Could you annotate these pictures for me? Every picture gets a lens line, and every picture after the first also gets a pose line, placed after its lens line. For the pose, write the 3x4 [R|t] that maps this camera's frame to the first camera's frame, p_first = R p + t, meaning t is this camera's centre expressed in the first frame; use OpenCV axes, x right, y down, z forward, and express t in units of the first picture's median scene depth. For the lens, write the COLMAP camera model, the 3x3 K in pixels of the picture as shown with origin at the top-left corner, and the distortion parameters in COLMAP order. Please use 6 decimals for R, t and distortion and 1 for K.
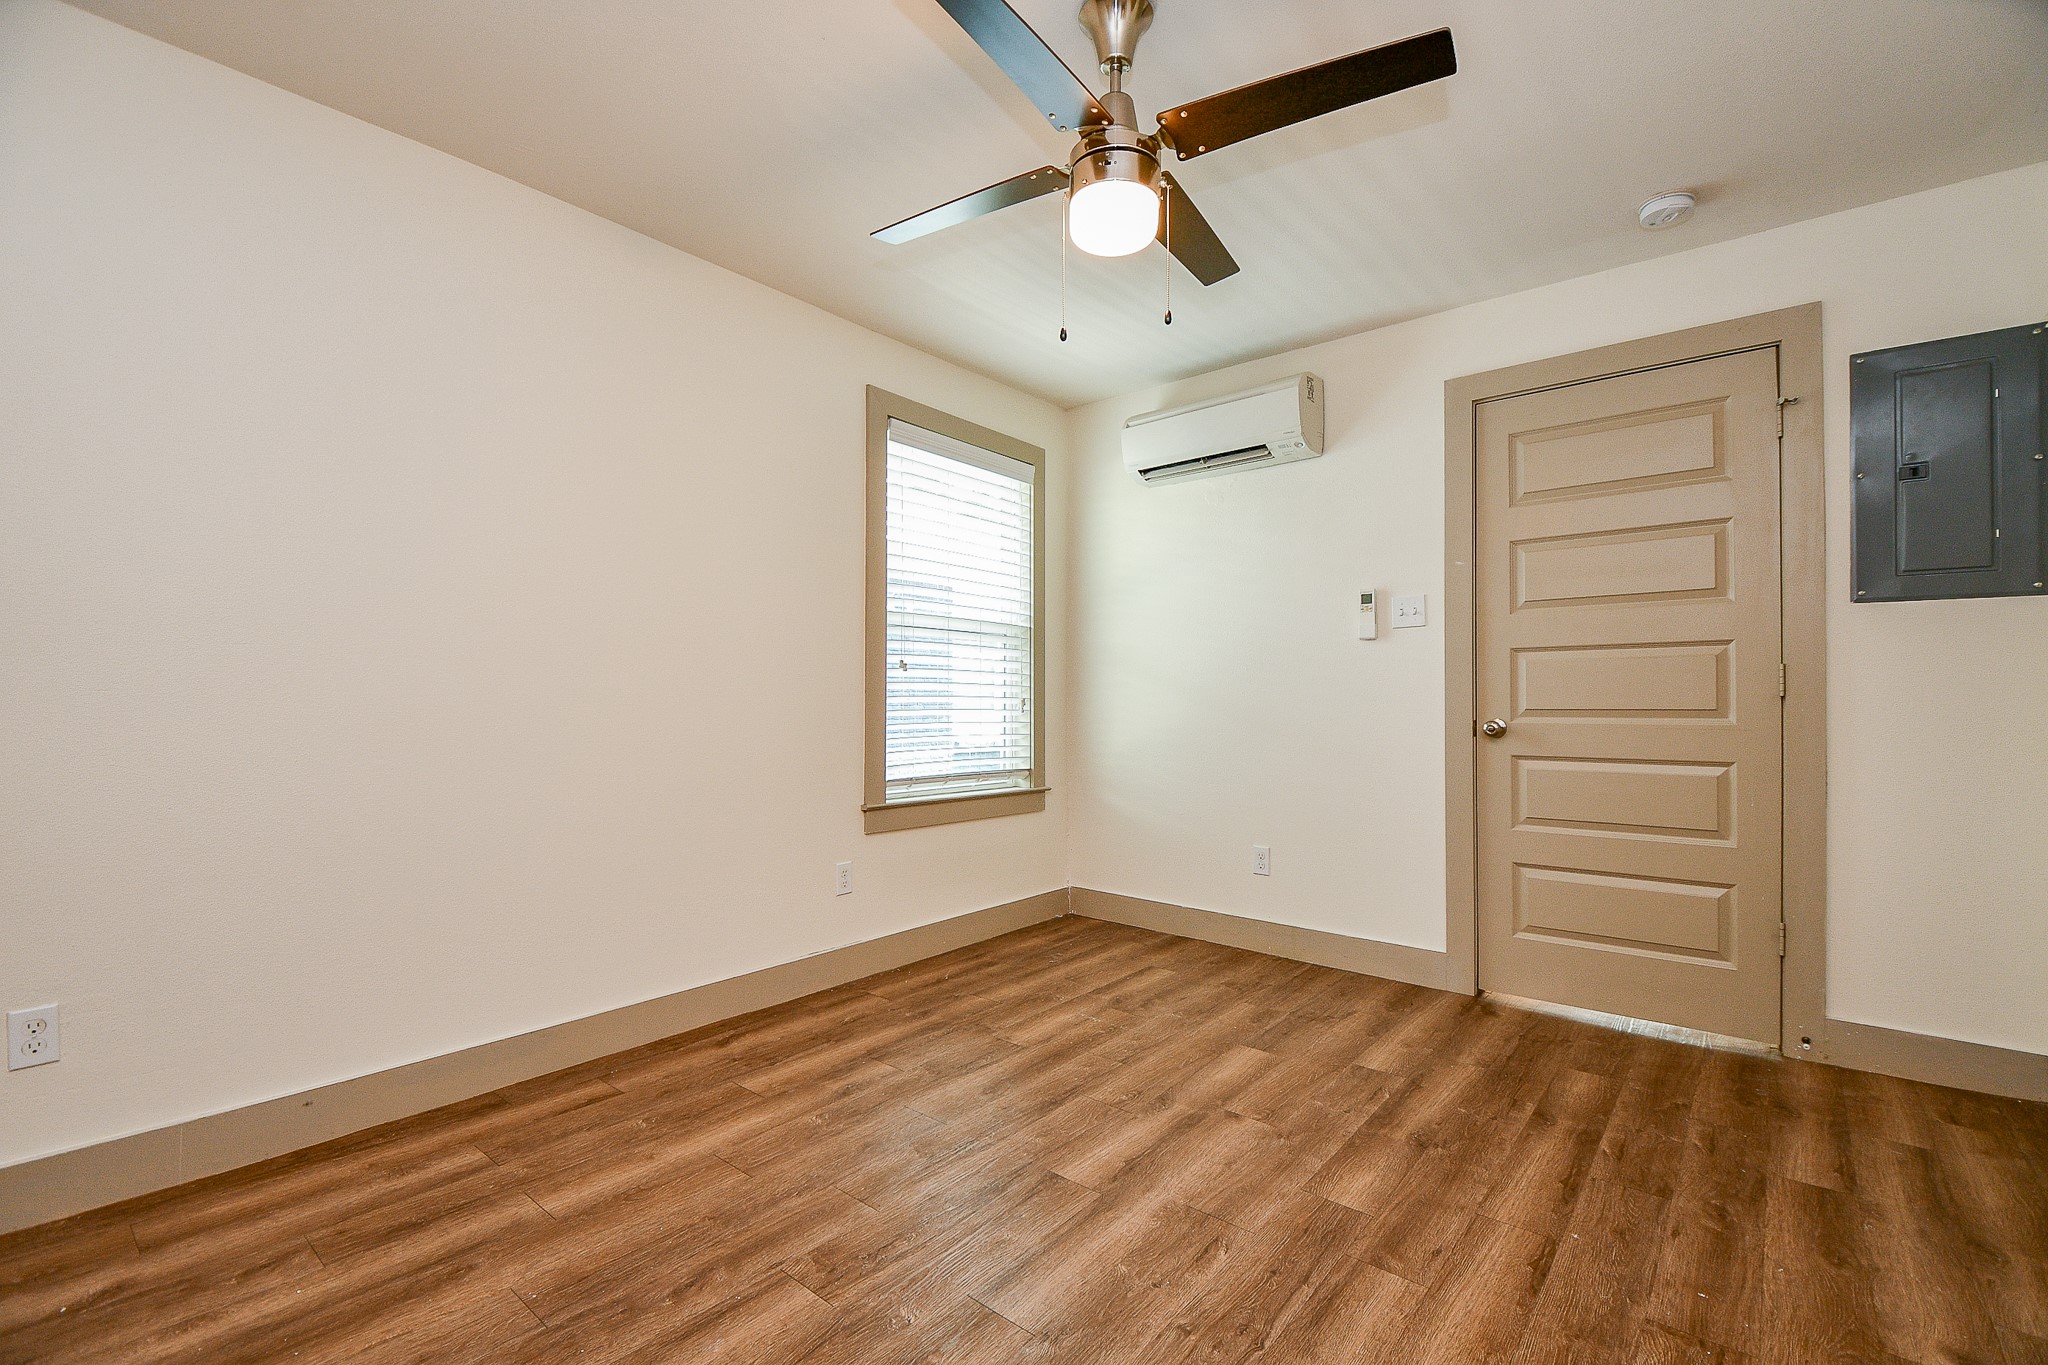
lens RADIAL K [[896.3, 0, 1028.5], [0, 896.3, 687.6], [0, 0, 1]] dist [0.029093, -0.026042]
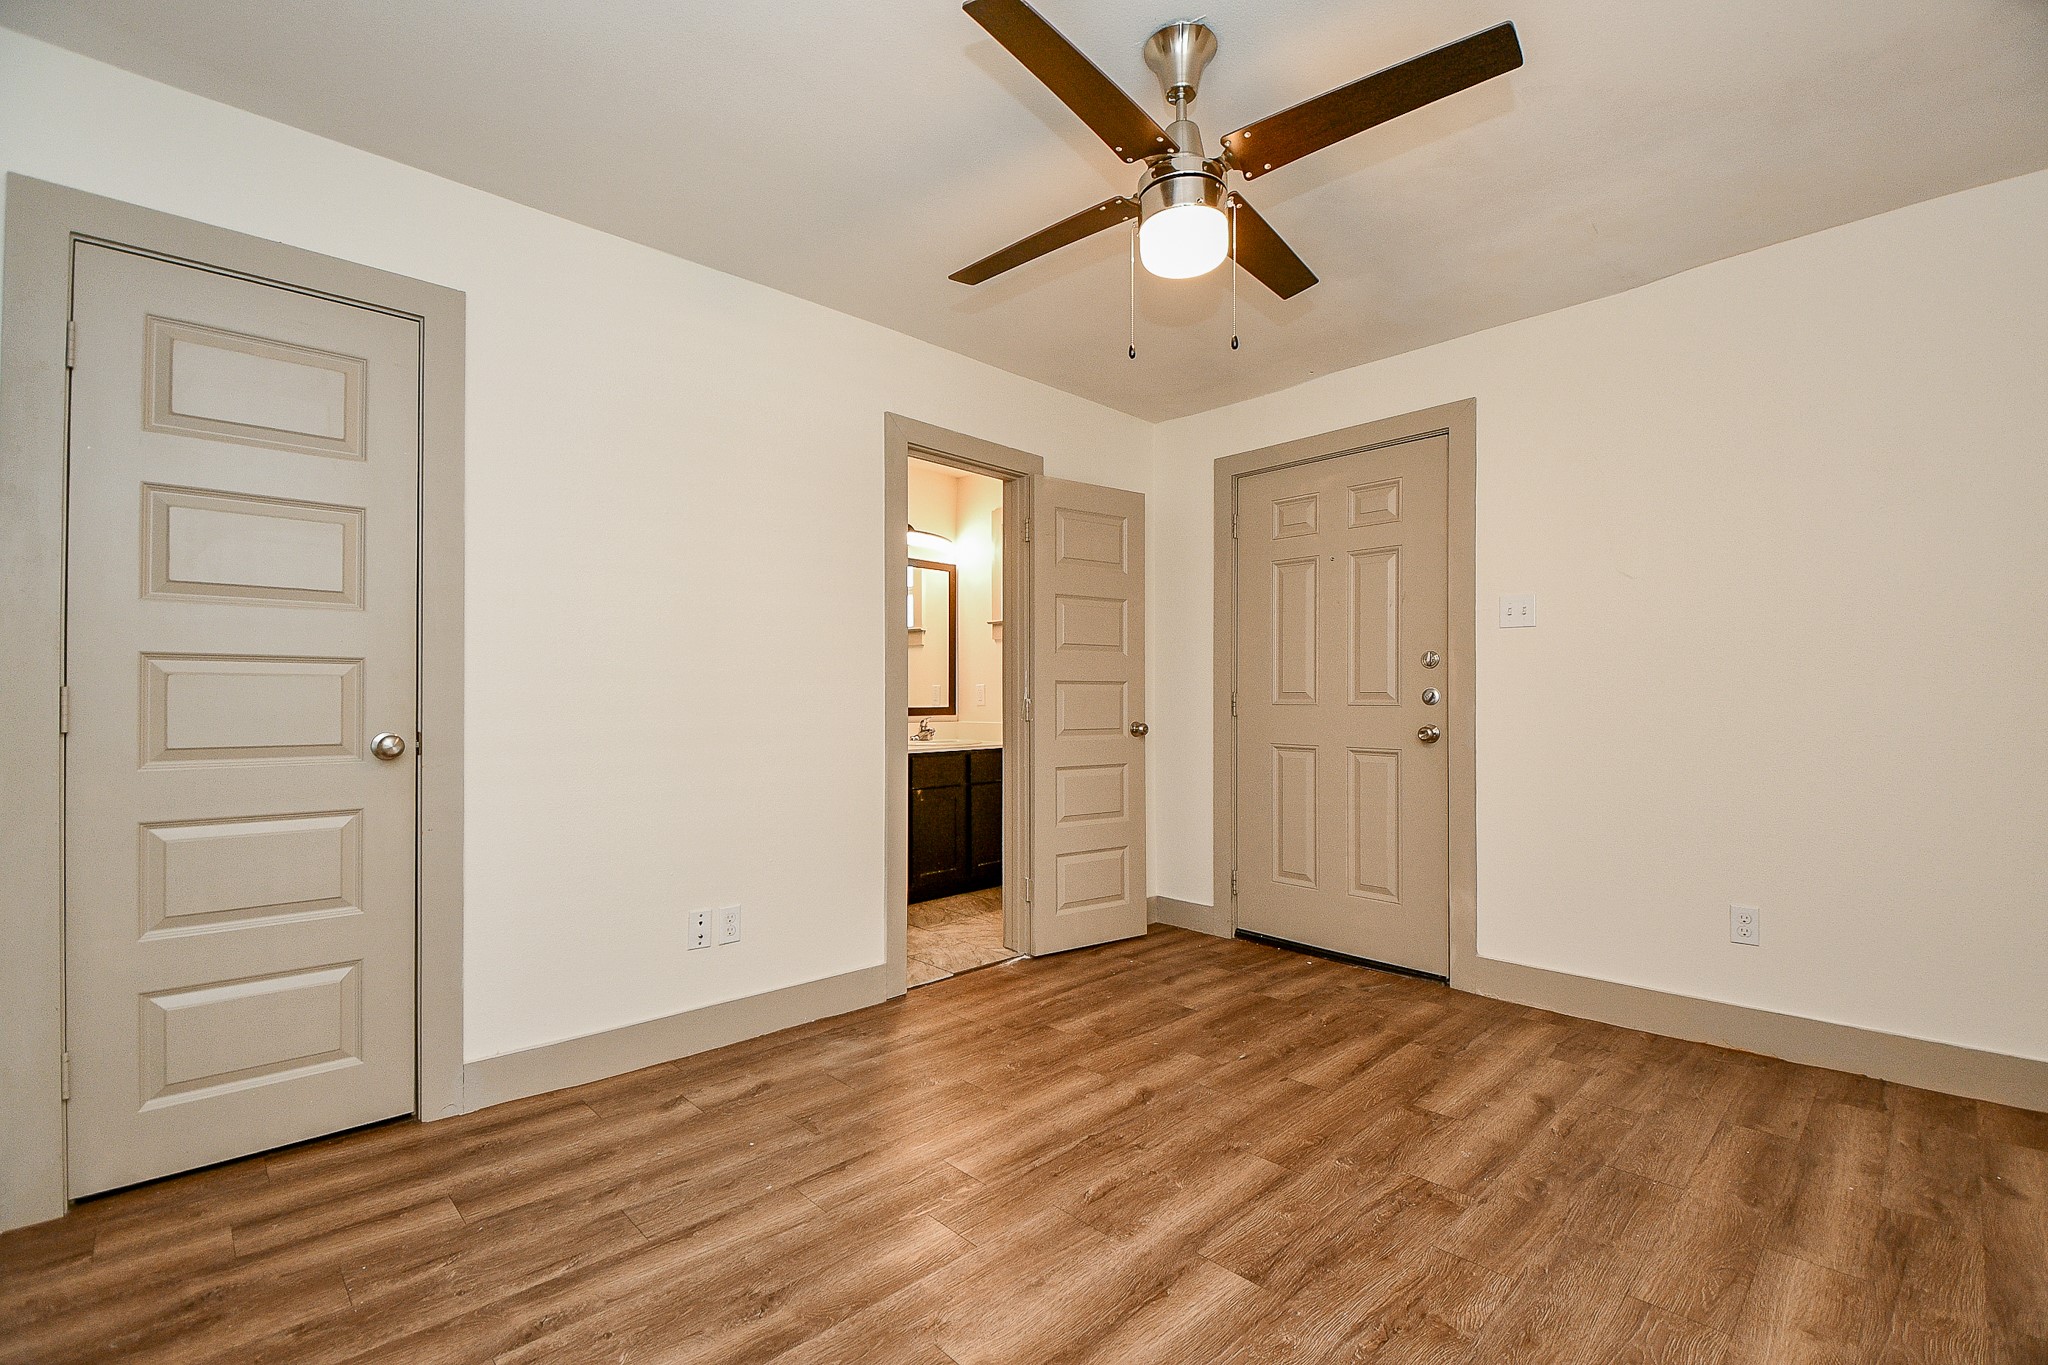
lens RADIAL K [[896.3, 0, 1028.5], [0, 896.3, 687.6], [0, 0, 1]] dist [0.029093, -0.026042]
pose [[-0.994518, 0.000205, 0.104563, 0.113690], [-0.001984, 0.999781, -0.020830, 0.005895], [-0.104545, -0.020923, -0.994300, 1.422129]]
